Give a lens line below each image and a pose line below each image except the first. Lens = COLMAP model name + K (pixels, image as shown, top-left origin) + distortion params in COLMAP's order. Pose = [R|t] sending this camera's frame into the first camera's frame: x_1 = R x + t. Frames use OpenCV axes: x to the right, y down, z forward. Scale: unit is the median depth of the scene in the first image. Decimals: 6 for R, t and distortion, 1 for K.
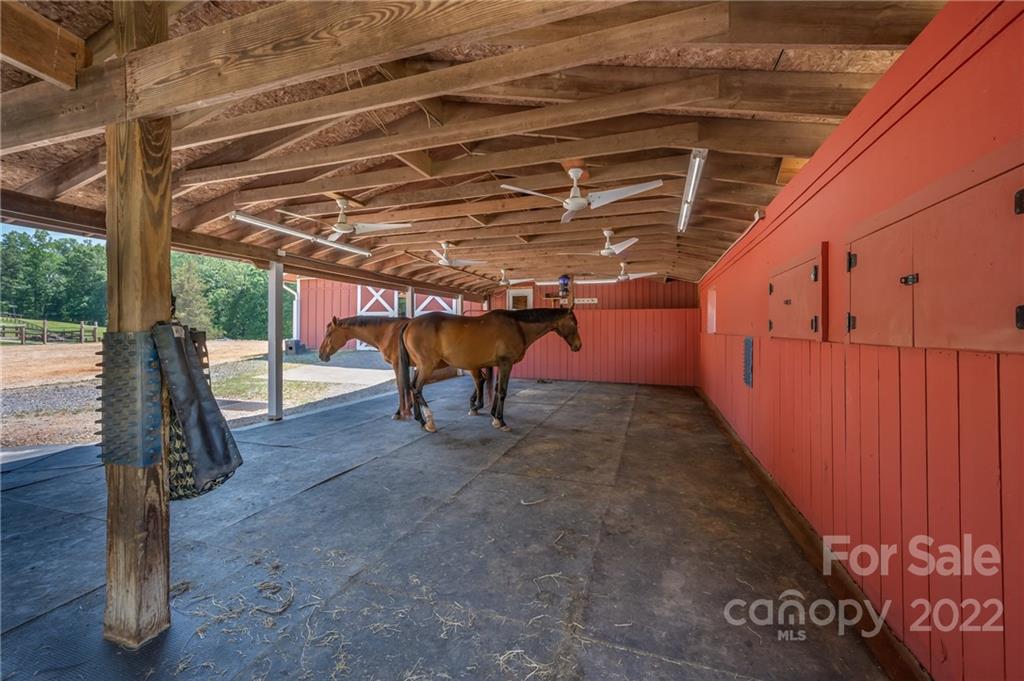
lens RADIAL K [[414.4, 0, 523.1], [0, 414.4, 324.9], [0, 0, 1]] dist [0.002881, 0.000005]
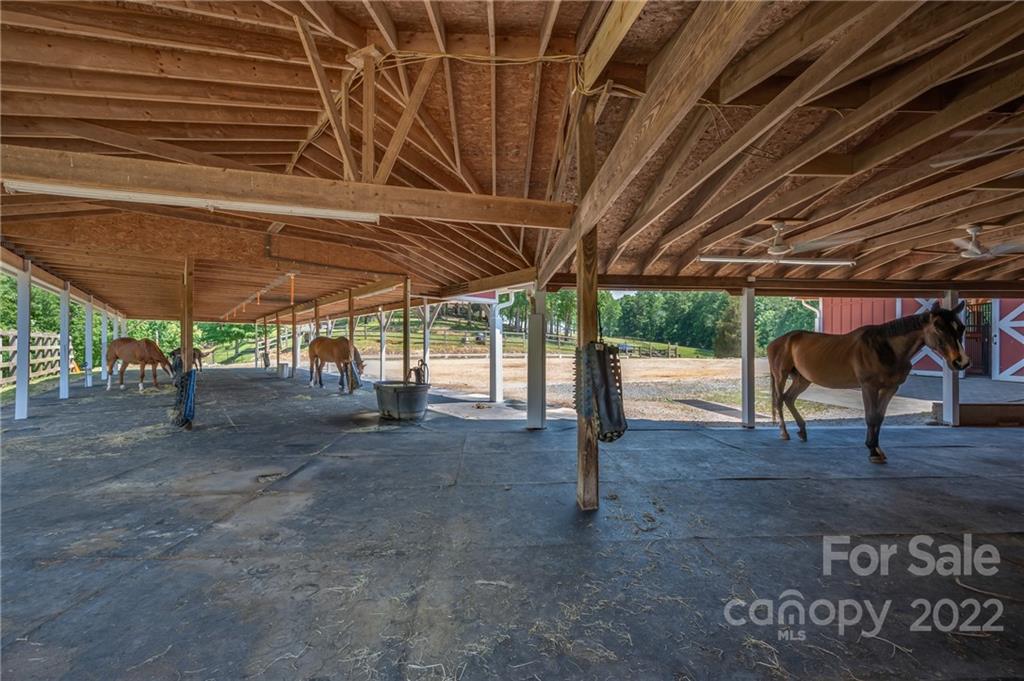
lens RADIAL K [[414.4, 0, 513.2], [0, 414.4, 346.6], [0, 0, 1]] dist [0.002881, 0.000005]
pose [[0.352885, -0.003628, -0.935660, 0.262851], [0.008019, 0.999967, -0.000853, 0.004636], [0.935632, -0.007202, 0.352903, 0.004846]]
